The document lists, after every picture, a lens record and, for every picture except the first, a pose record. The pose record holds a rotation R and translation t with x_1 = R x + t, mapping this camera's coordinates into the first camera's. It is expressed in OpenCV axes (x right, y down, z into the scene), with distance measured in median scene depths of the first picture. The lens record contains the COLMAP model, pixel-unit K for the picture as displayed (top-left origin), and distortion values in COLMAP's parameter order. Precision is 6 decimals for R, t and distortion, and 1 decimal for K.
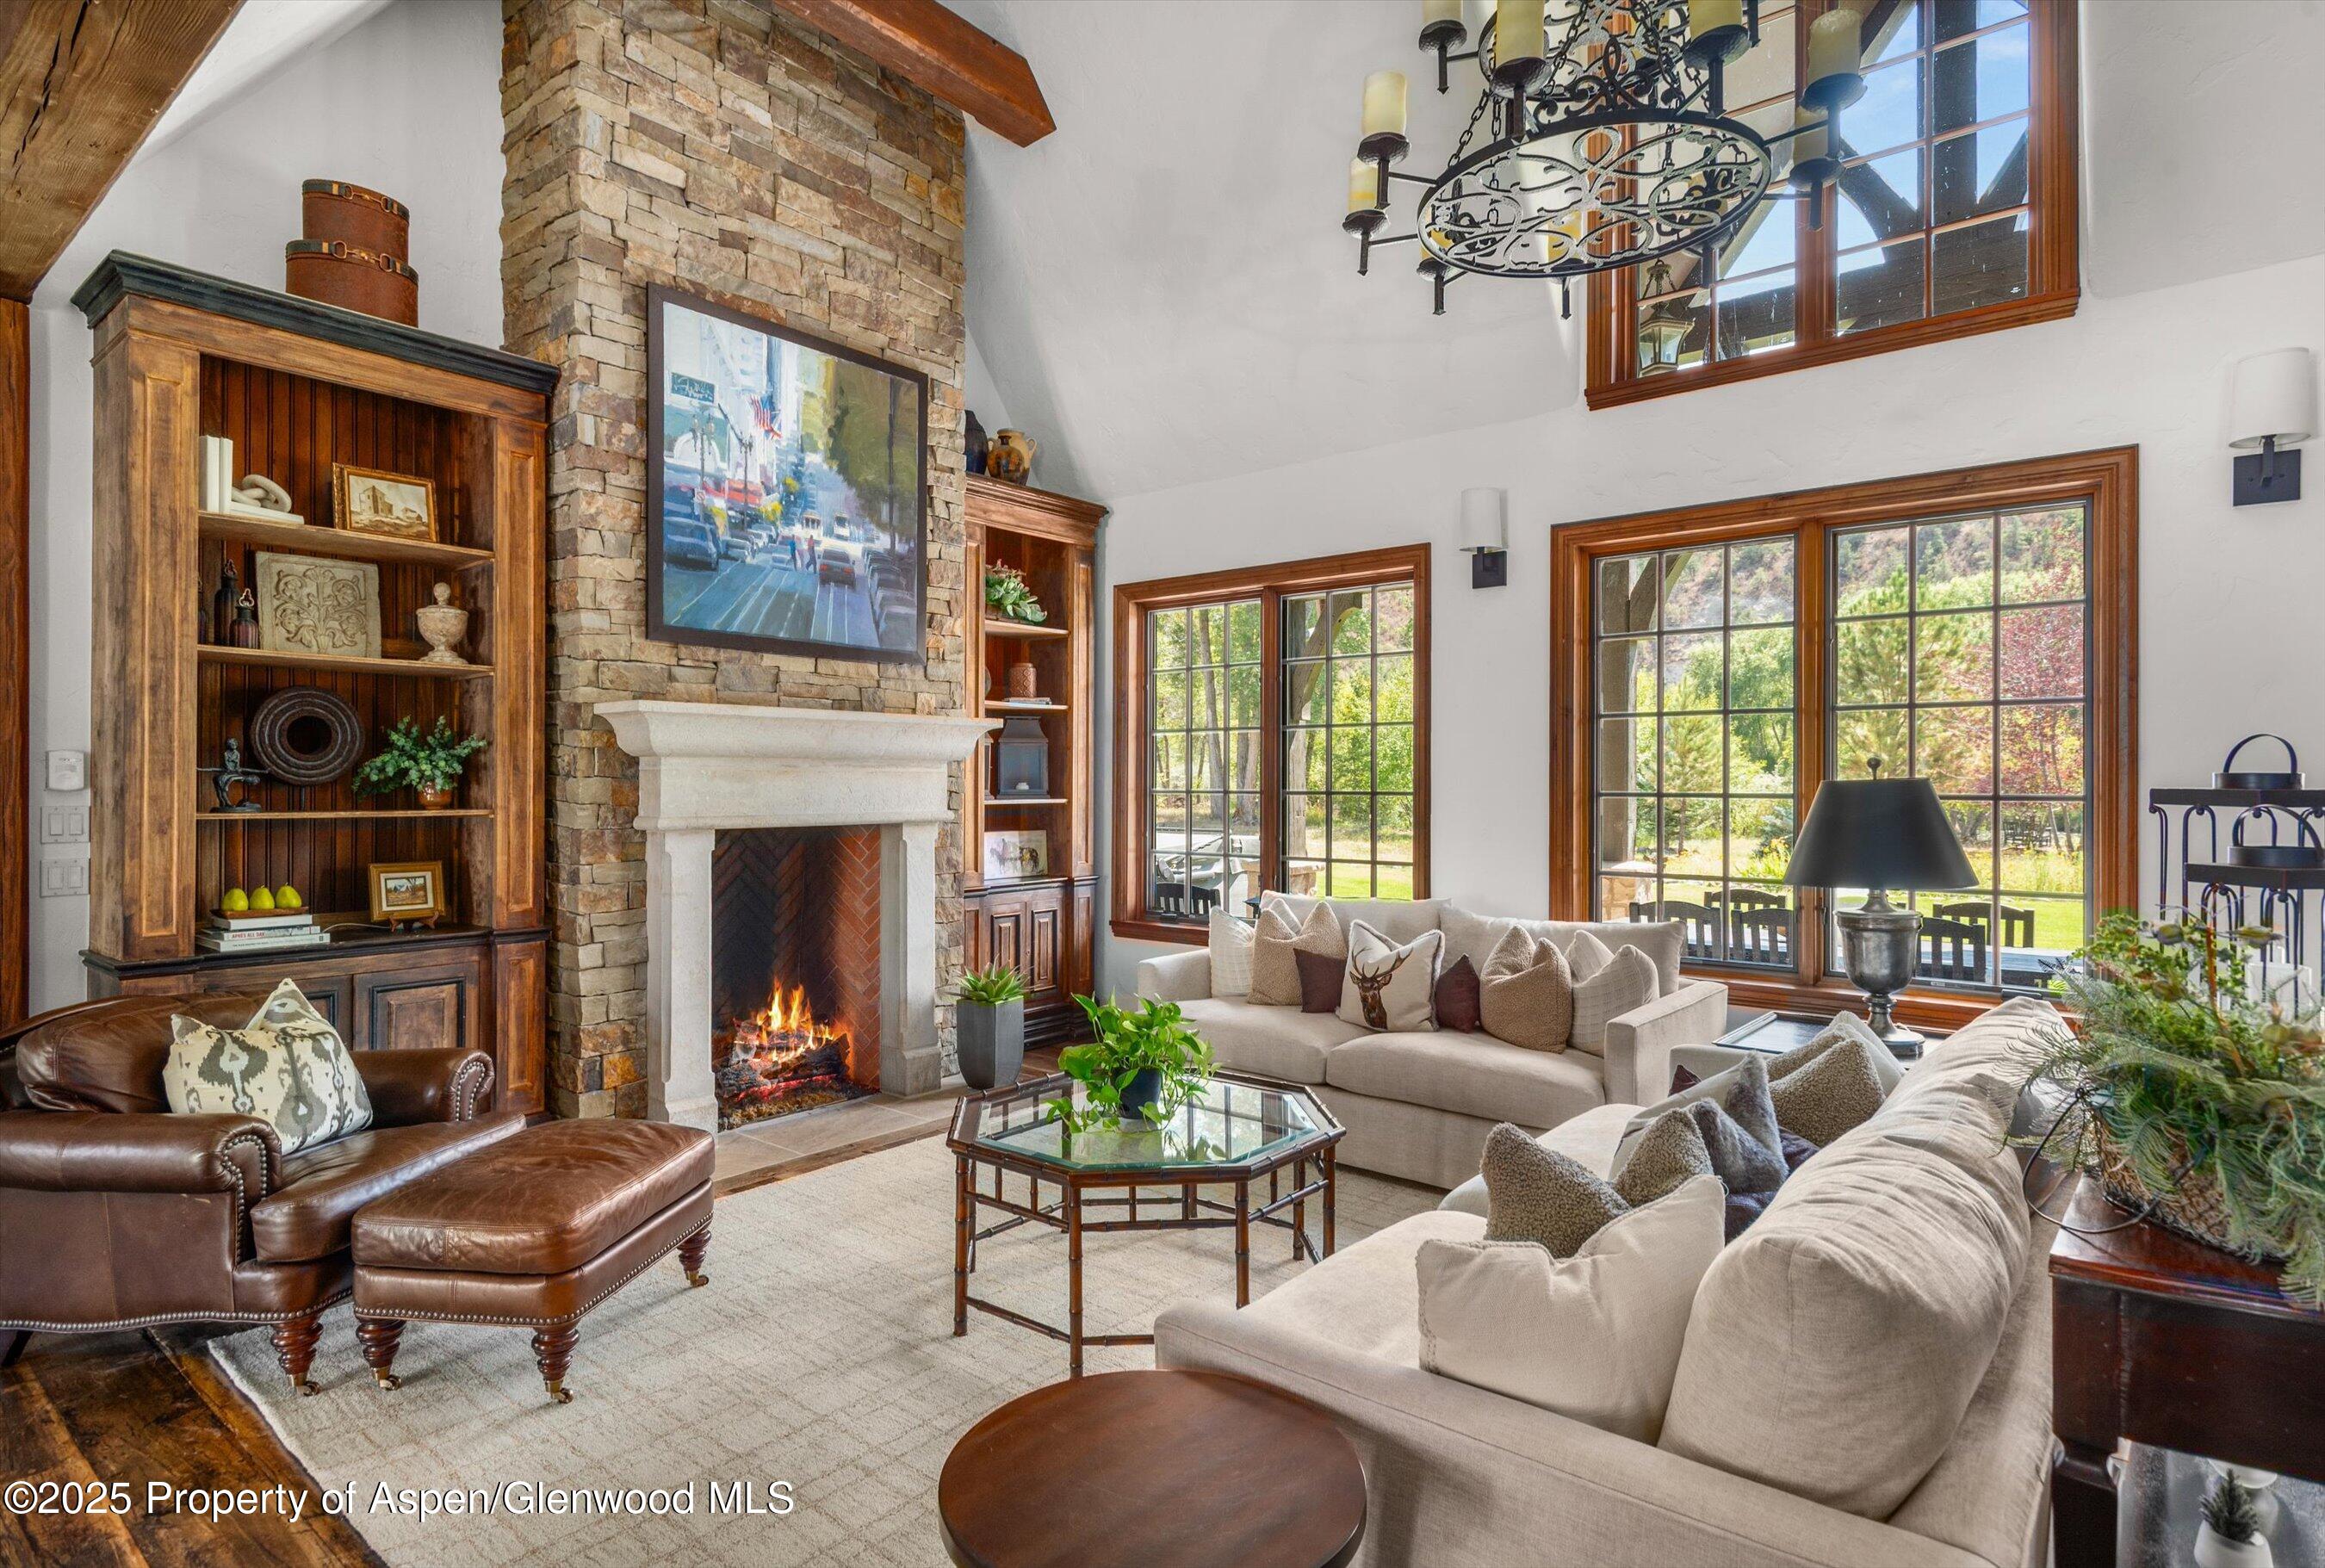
lens RADIAL K [[1186.7, 0, 1162.5], [0, 1186.7, 784.0], [0, 0, 1]] dist [-0.014701, -0.001153]
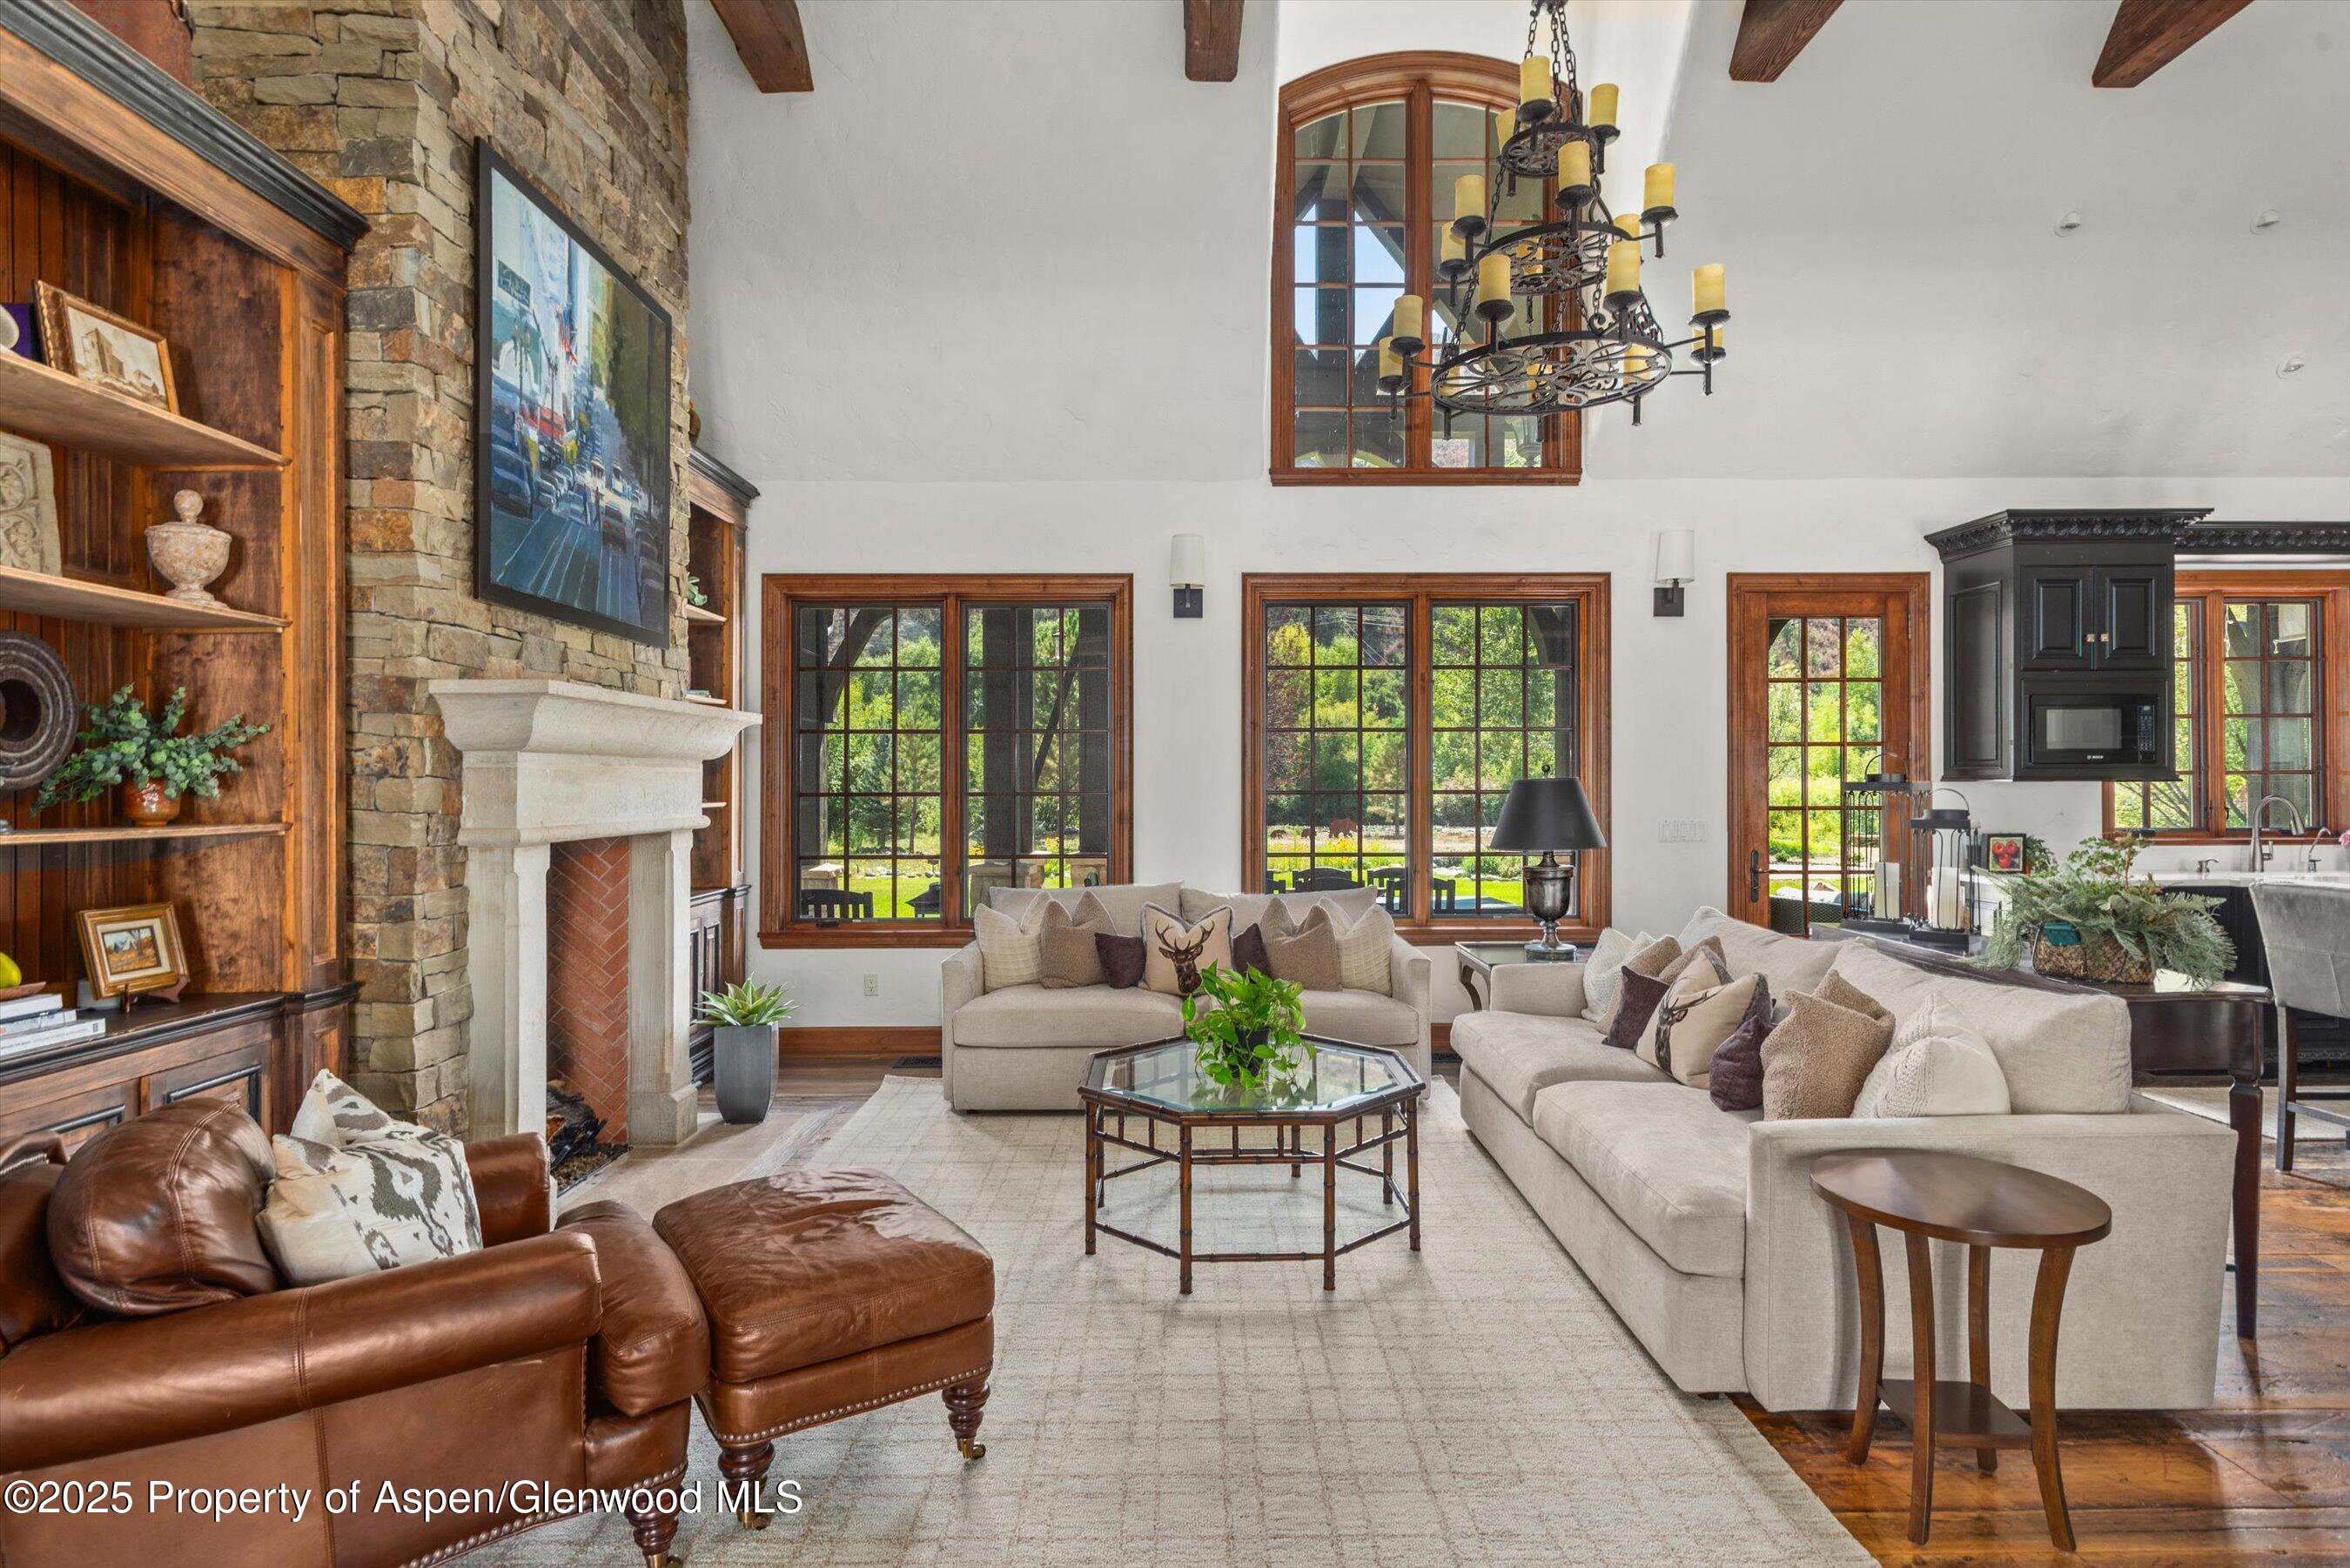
lens RADIAL K [[1189.4, 0, 1175.0], [0, 1189.4, 784.0], [0, 0, 1]] dist [0.000128, -0.017608]
pose [[0.763921, -0.002689, 0.645305, -0.564980], [0.003649, 0.999993, -0.000153, 0.000326], [-0.645300, 0.002471, 0.763925, 0.110211]]
